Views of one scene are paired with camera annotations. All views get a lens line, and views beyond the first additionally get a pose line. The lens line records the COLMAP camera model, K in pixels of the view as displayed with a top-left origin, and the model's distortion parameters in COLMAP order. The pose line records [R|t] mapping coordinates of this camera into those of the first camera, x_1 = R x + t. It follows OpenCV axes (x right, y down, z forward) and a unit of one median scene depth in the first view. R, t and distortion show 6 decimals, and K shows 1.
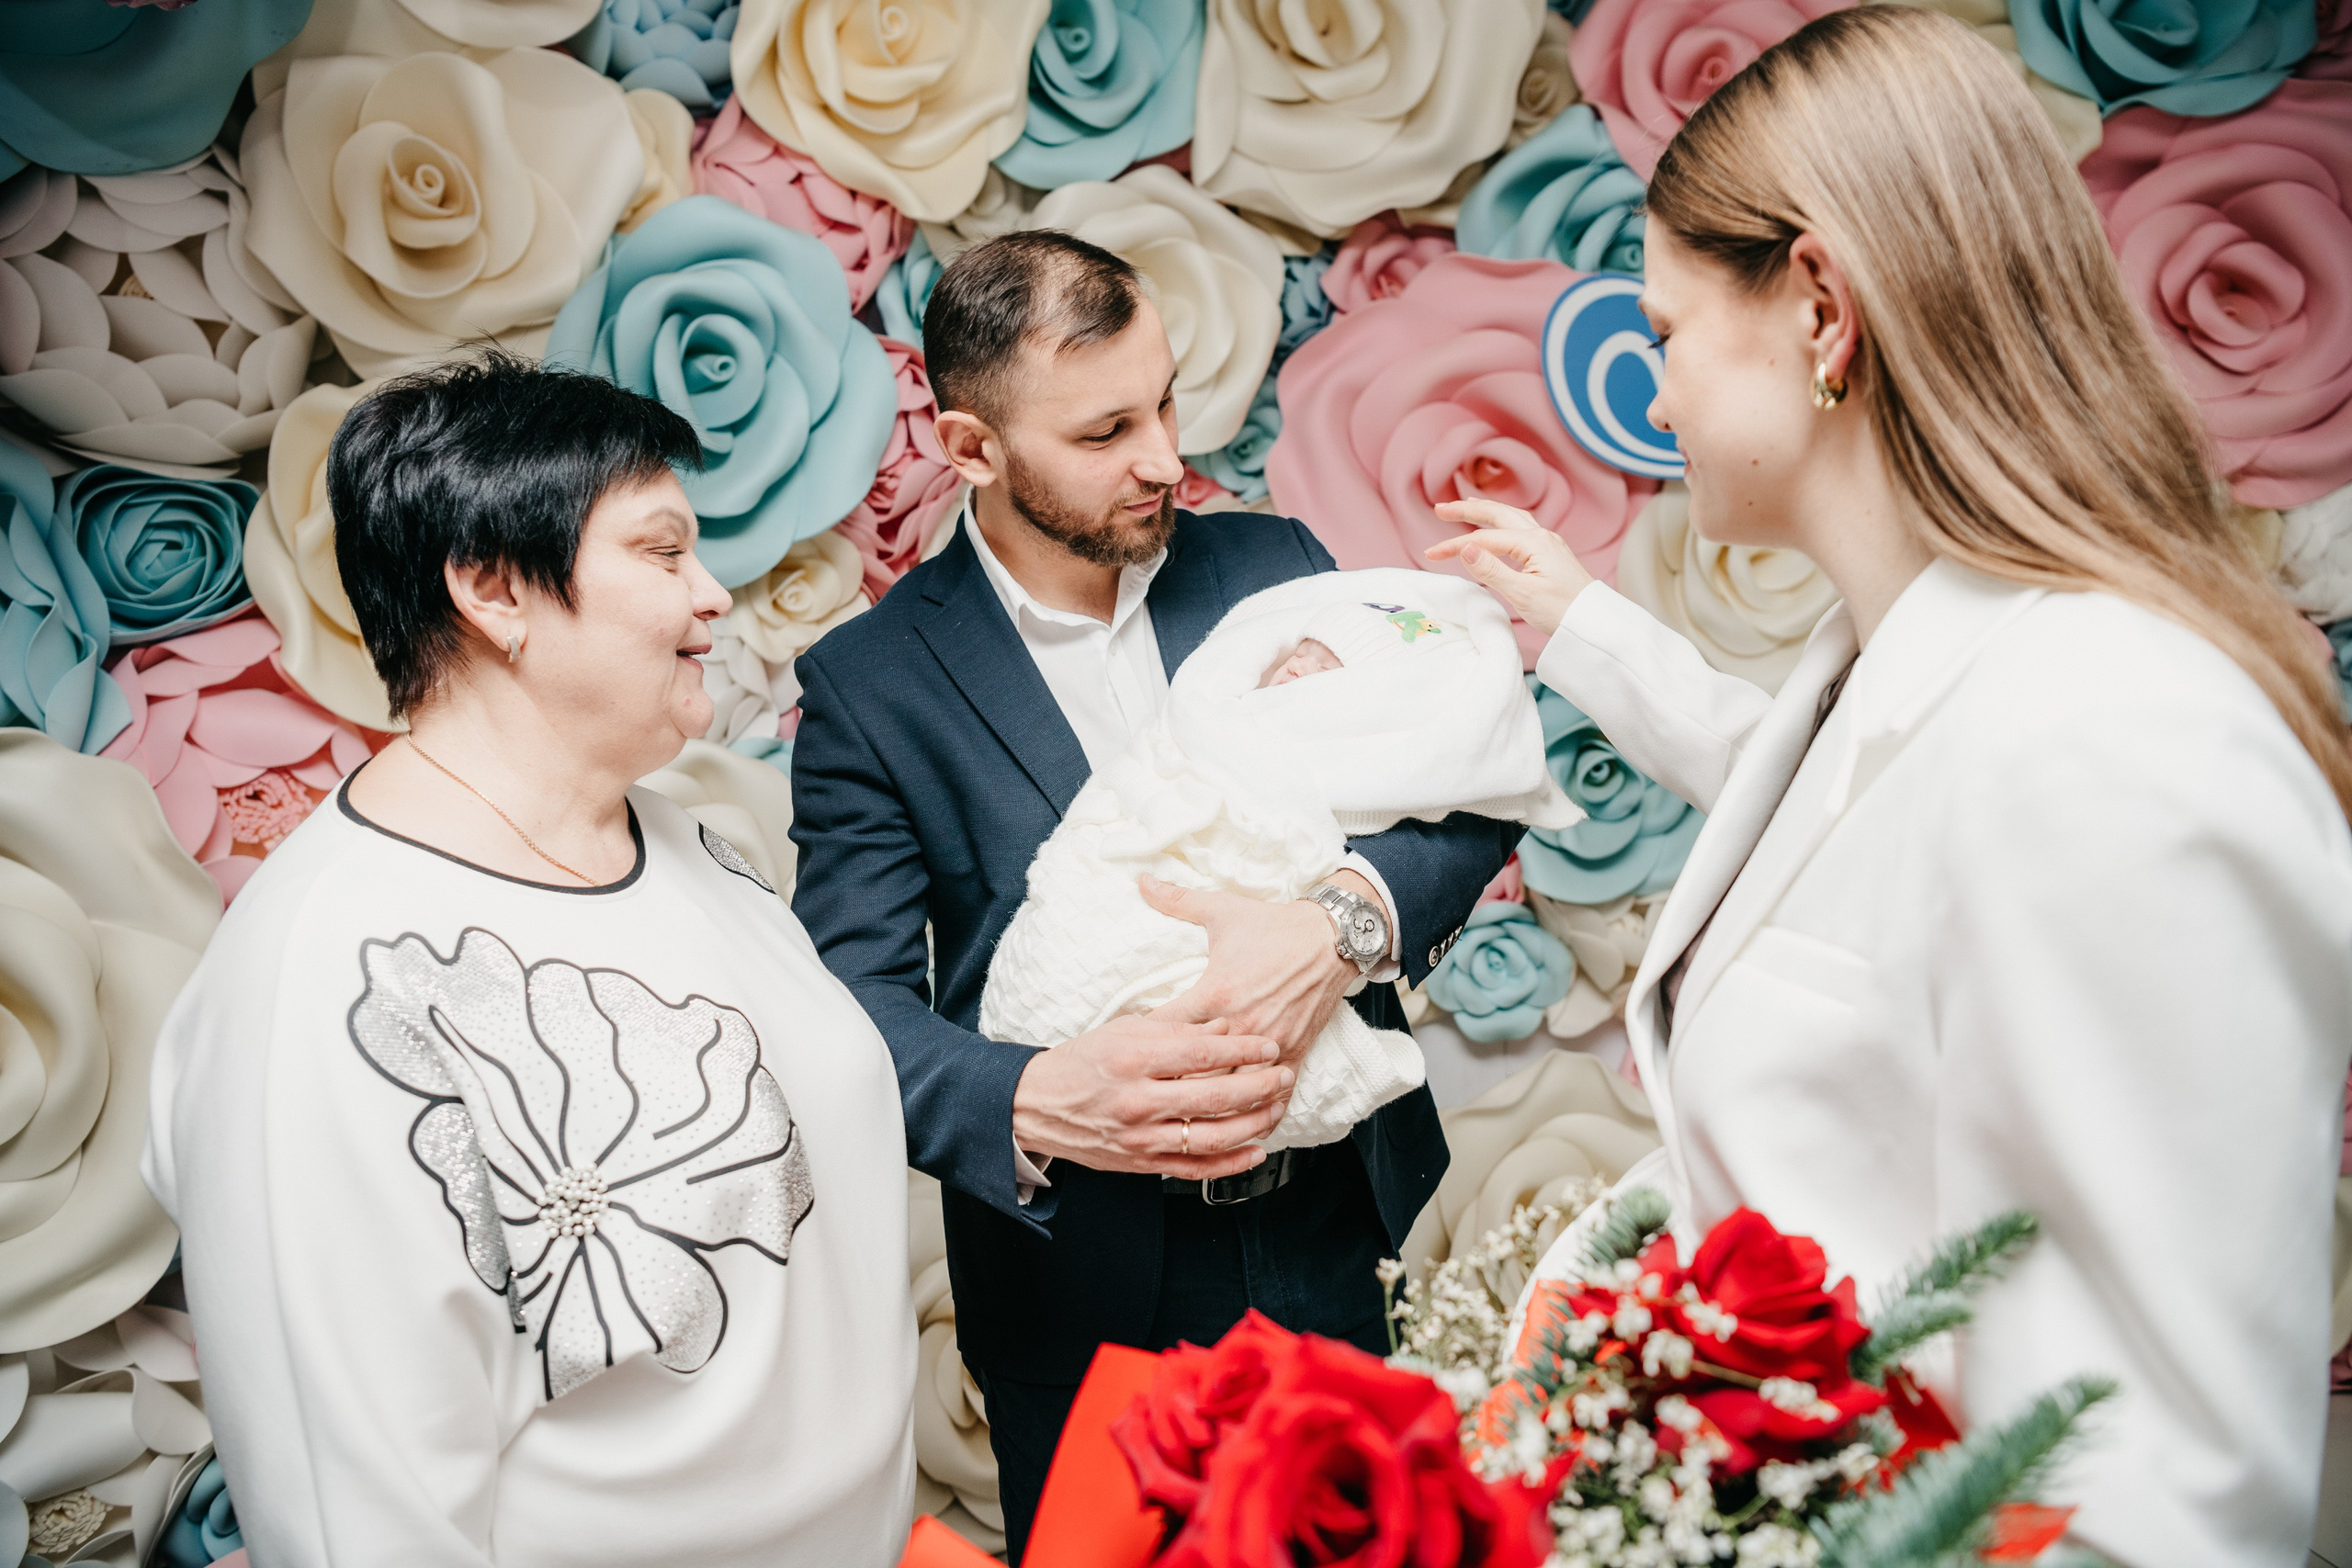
lens RADIAL K [[1611.5, 0, 1190.9], [0, 1611.5, 770.8], [0, 0, 1]] dist [-0.069201, 0.008691]
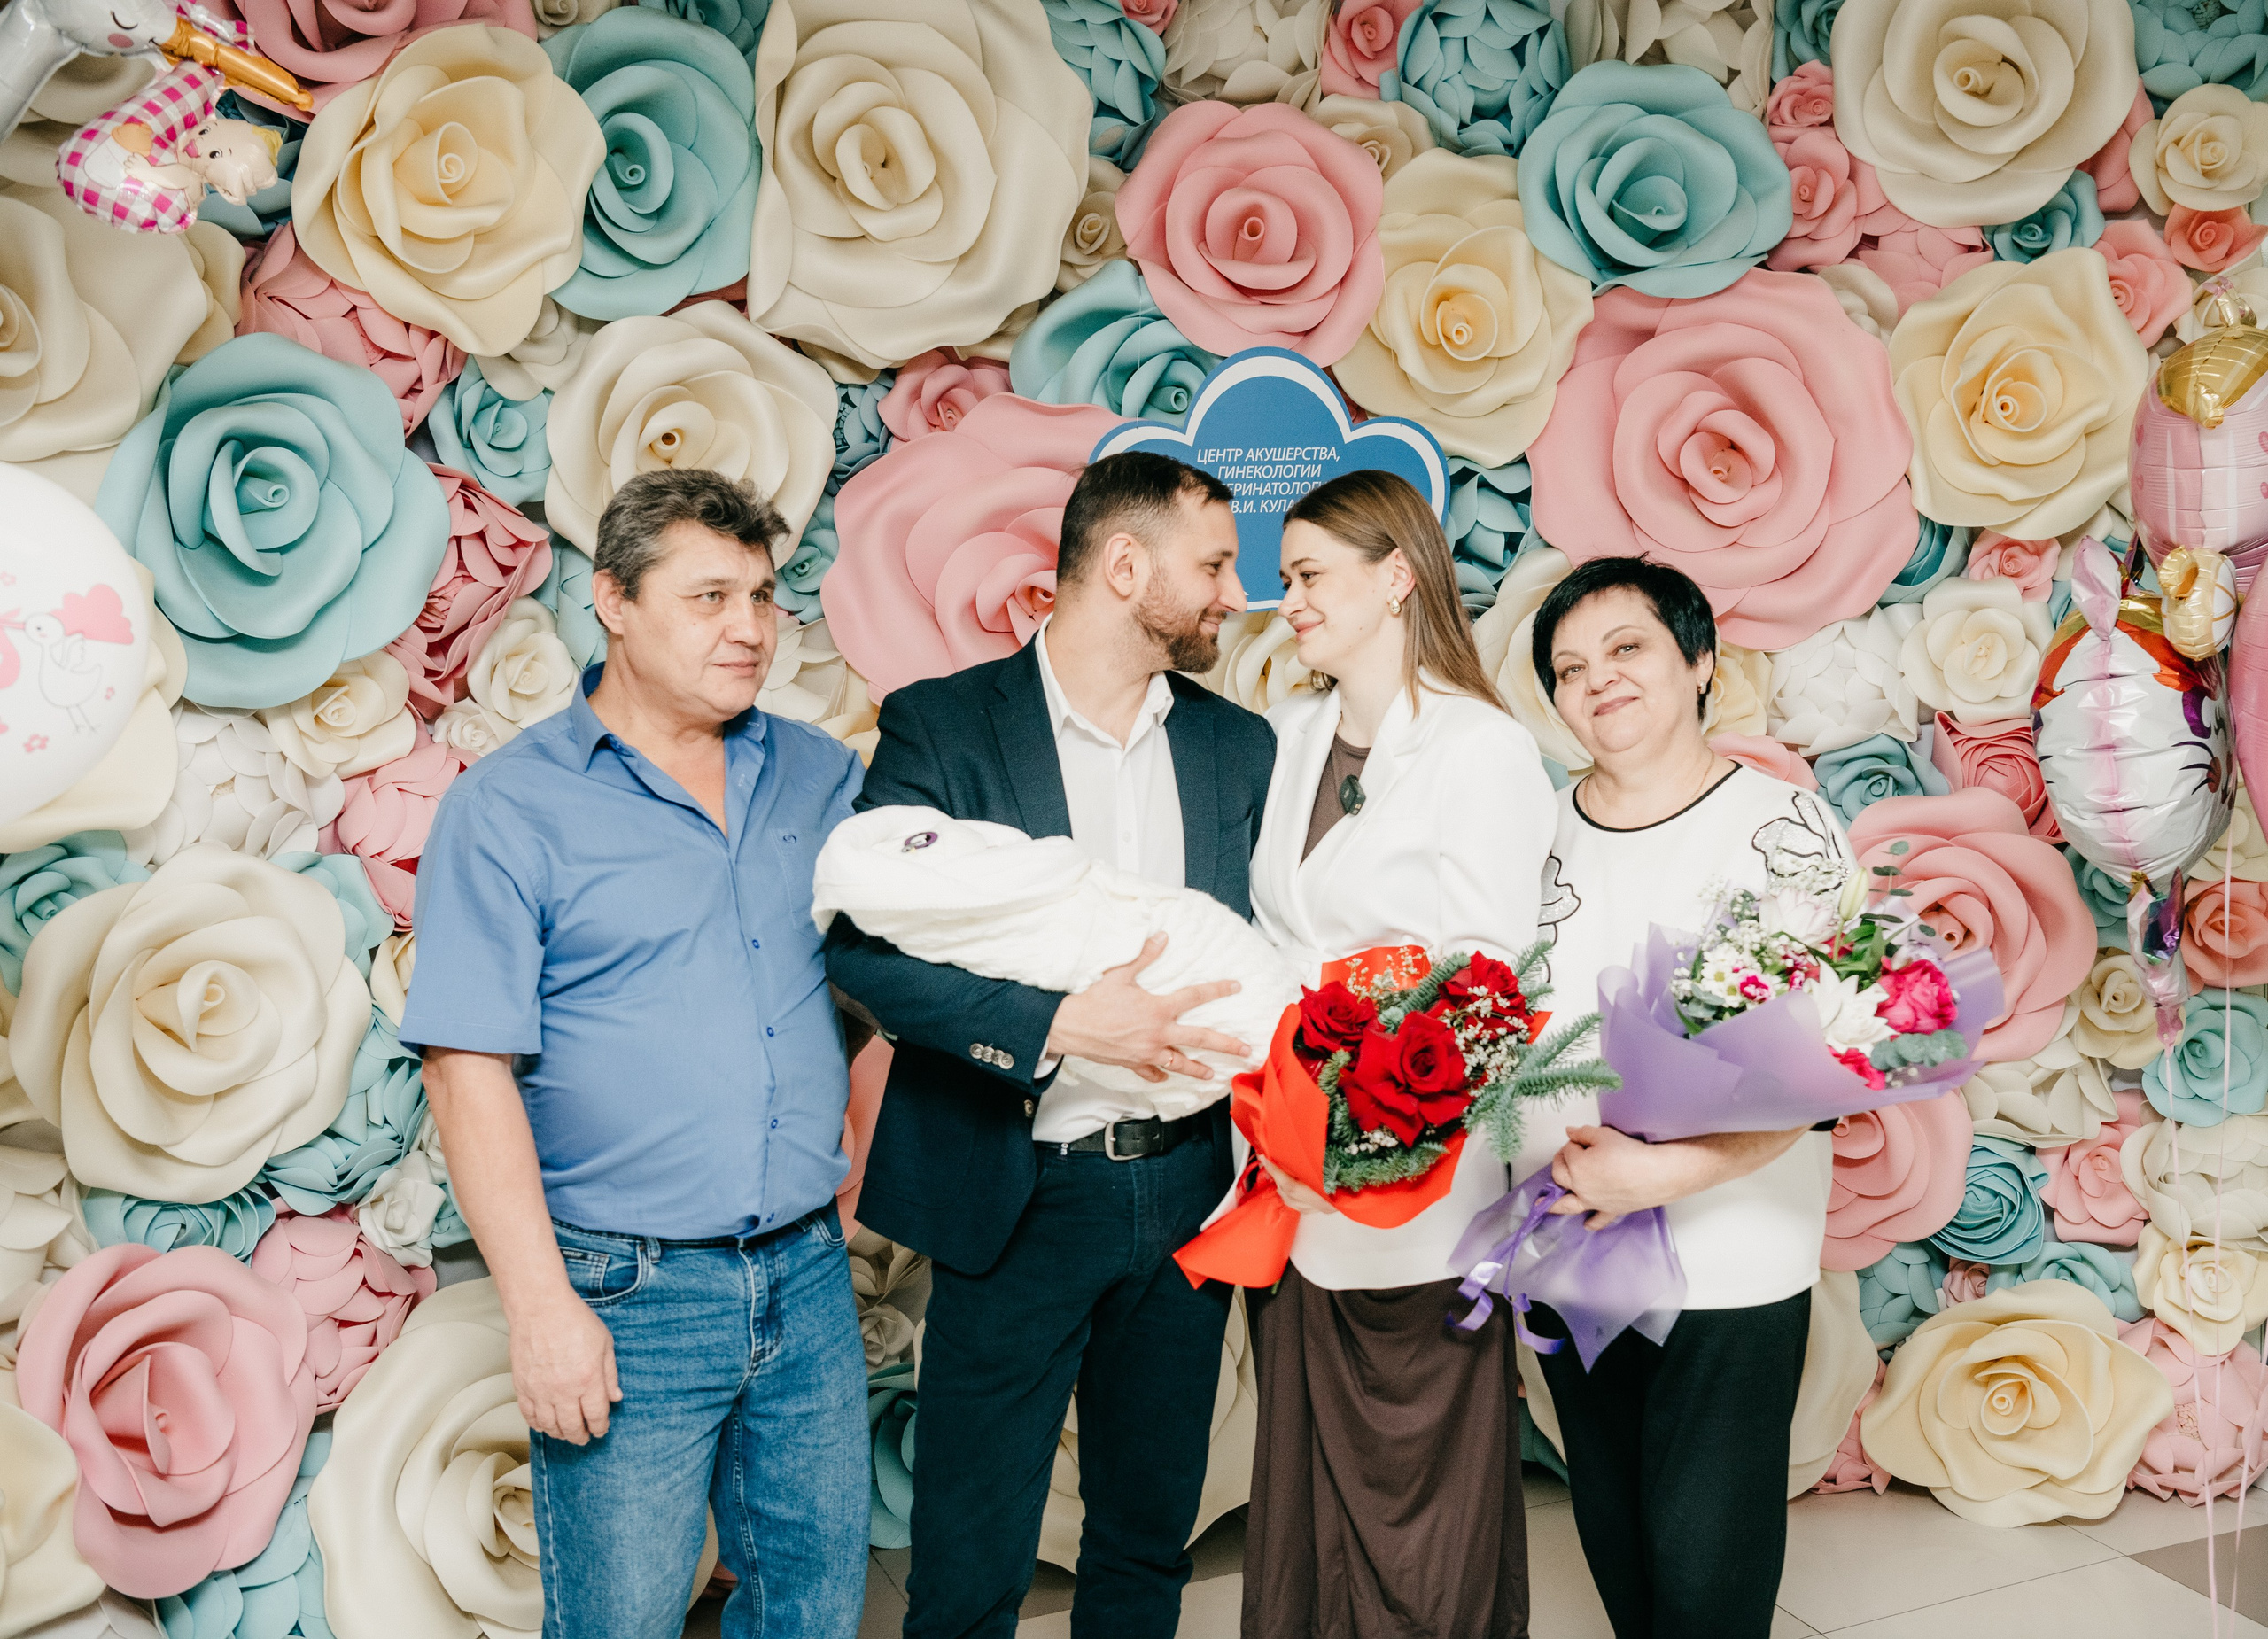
lens RADIAL K [[2281.0, 0, 1233.7], [0, 2281.0, 803.3], [0, 0, 1]] dist [0.016421, 0.000000]
pose [[0.982129, 0.010657, 0.187908, 0.036639], [-0.001520, 0.998812, -0.048702, 0.017476], [-0.188204, 0.047547, 0.980978, -0.508610]]
